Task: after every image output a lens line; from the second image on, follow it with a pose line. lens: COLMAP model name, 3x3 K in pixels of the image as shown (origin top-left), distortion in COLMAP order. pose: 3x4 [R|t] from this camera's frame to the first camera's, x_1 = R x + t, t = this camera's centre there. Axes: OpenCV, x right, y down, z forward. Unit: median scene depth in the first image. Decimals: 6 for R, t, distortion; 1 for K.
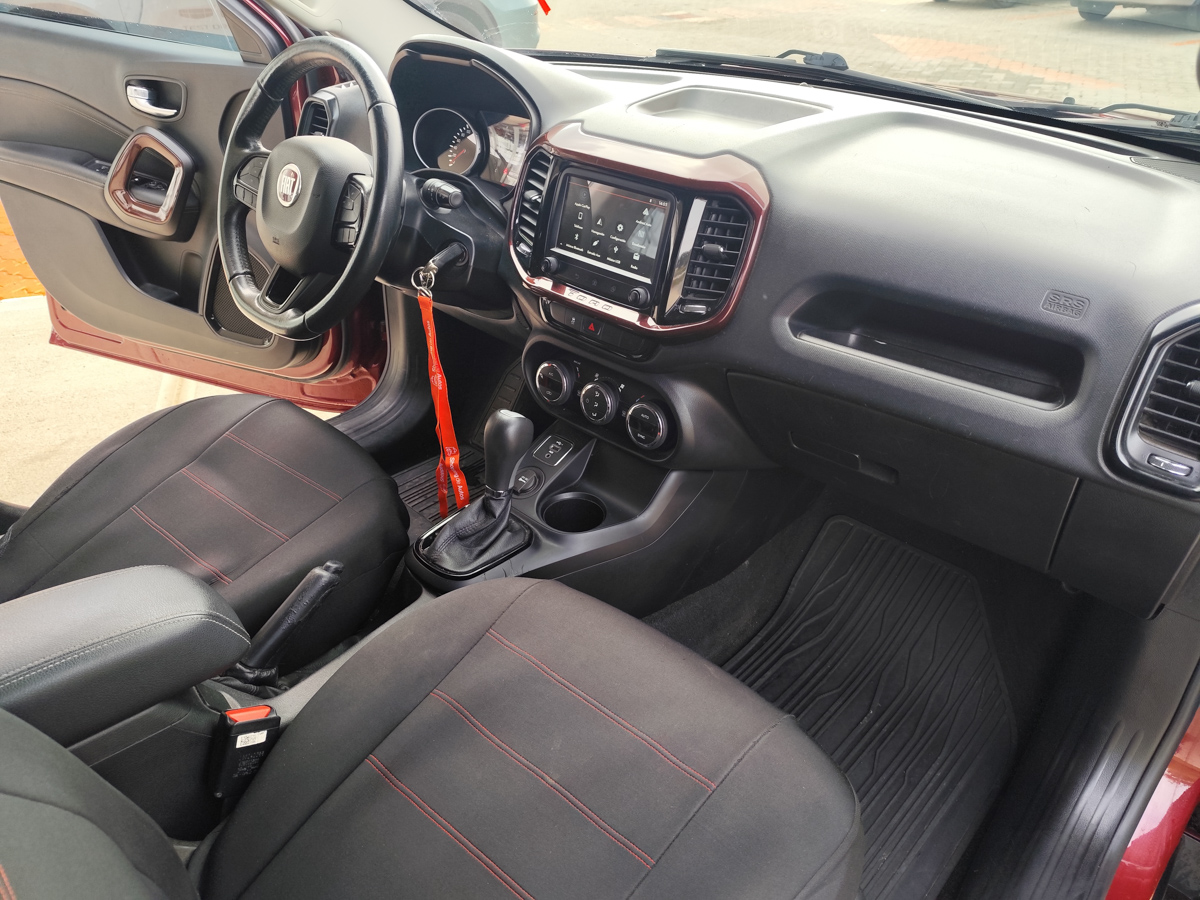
lens RADIAL K [[878.1, 0, 600.0], [0, 878.1, 450.0], [0, 0, 1]] dist [0.060545, 0.000596]
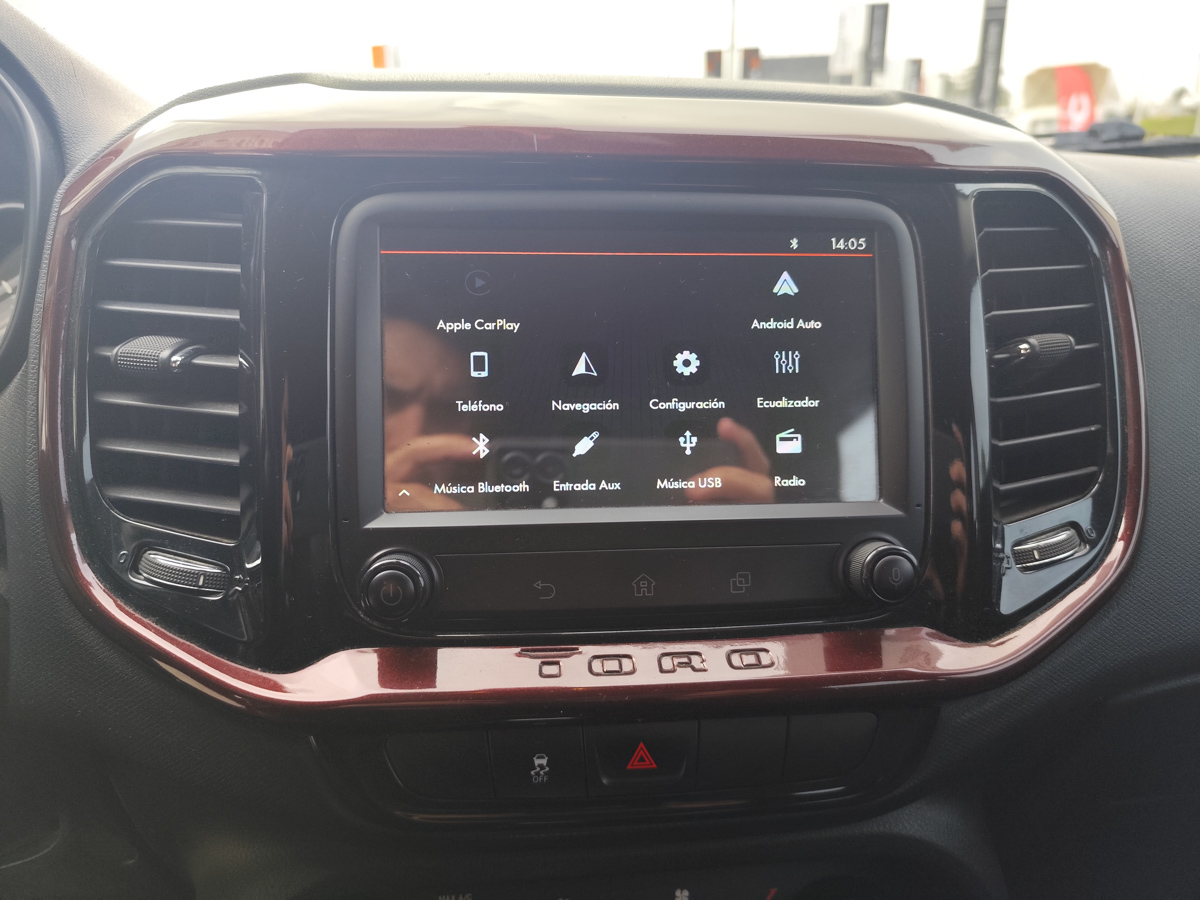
lens RADIAL K [[878.1, 0, 600.0], [0, 878.1, 450.0], [0, 0, 1]] dist [0.060545, 0.000596]
pose [[0.670388, -0.192908, 0.716496, -0.186763], [0.388425, 0.913977, -0.117352, -0.199267], [-0.632223, 0.356977, 0.687649, 0.811524]]
